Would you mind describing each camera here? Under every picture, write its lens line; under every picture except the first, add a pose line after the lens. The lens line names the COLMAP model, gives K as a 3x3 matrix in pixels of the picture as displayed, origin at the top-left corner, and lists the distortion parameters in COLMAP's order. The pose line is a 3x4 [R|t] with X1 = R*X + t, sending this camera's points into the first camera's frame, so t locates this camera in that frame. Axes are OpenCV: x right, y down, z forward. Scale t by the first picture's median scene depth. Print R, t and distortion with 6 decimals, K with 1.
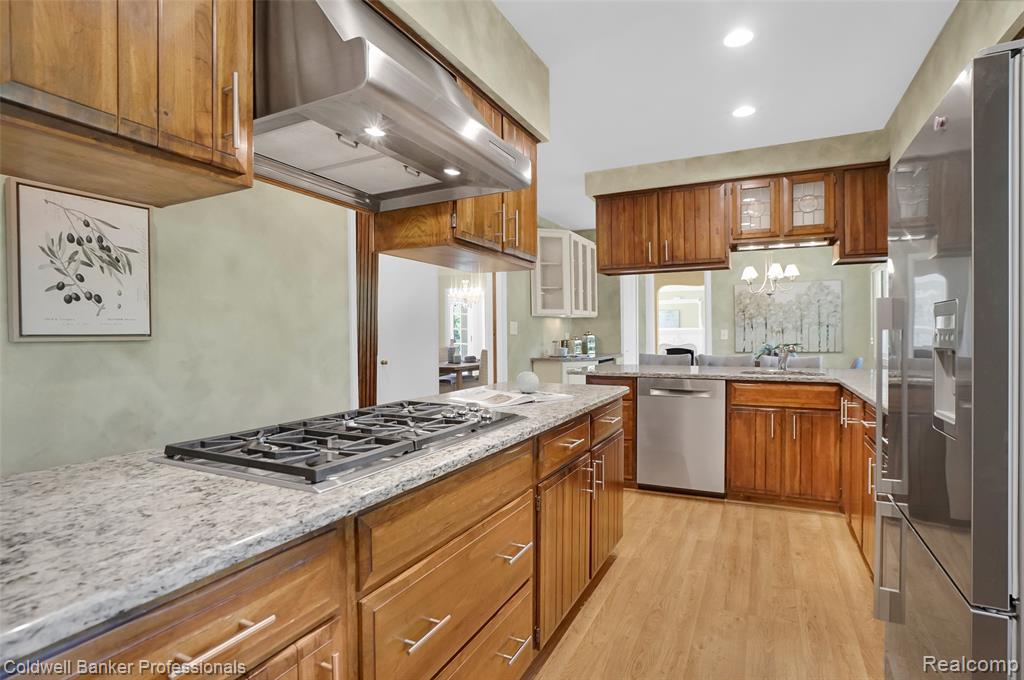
lens RADIAL K [[520.1, 0, 513.9], [0, 520.1, 339.0], [0, 0, 1]] dist [-0.009056, 0.003037]
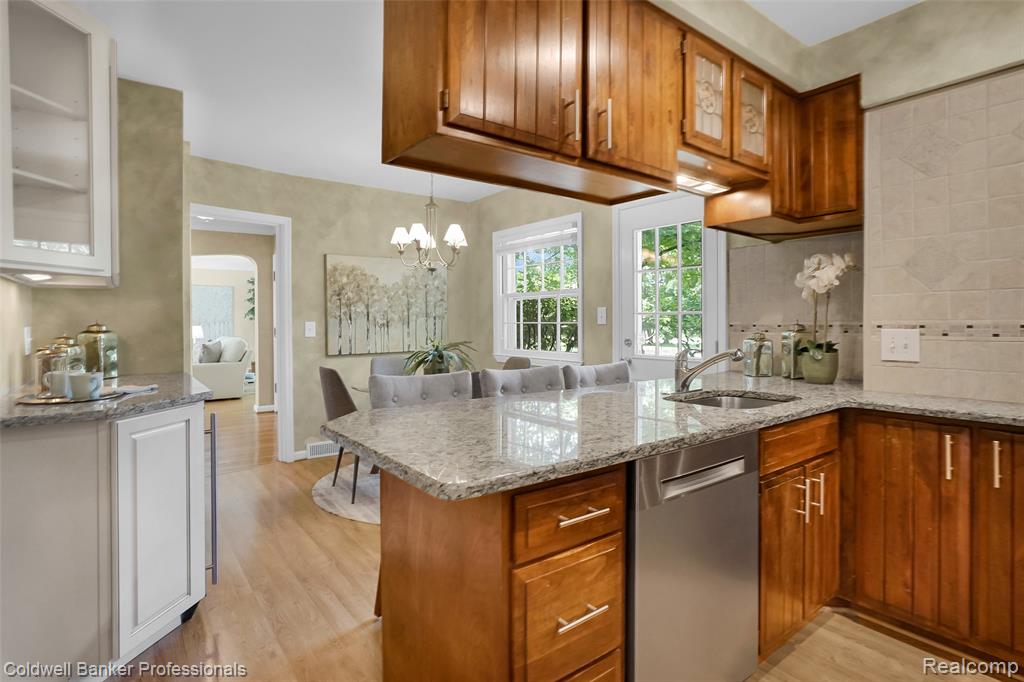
lens RADIAL K [[520.1, 0, 512.5], [0, 520.1, 325.1], [0, 0, 1]] dist [-0.009056, 0.003037]
pose [[0.464972, -0.000281, 0.885325, -0.055340], [0.011482, 0.999918, -0.005713, -0.006944], [-0.885251, 0.012821, 0.464937, 0.493933]]
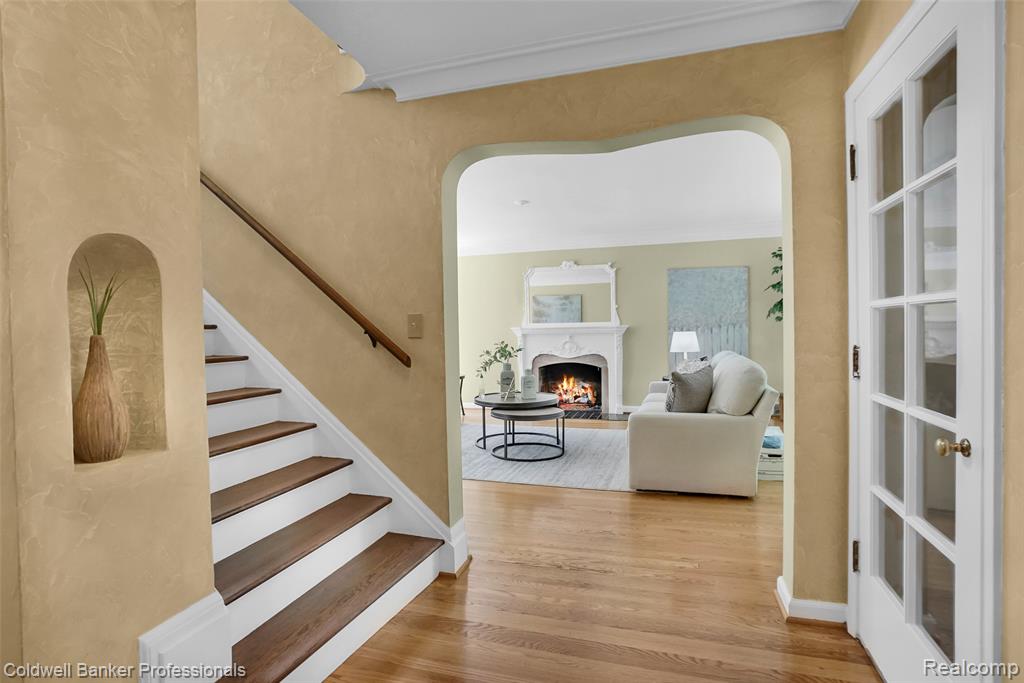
lens RADIAL K [[520.1, 0, 513.9], [0, 520.1, 340.6], [0, 0, 1]] dist [-0.009056, 0.003037]
pose [[0.989321, -0.009597, 0.145435, 0.429274], [0.008109, 0.999909, 0.010822, -0.020914], [-0.145525, -0.009527, 0.989309, 1.162970]]
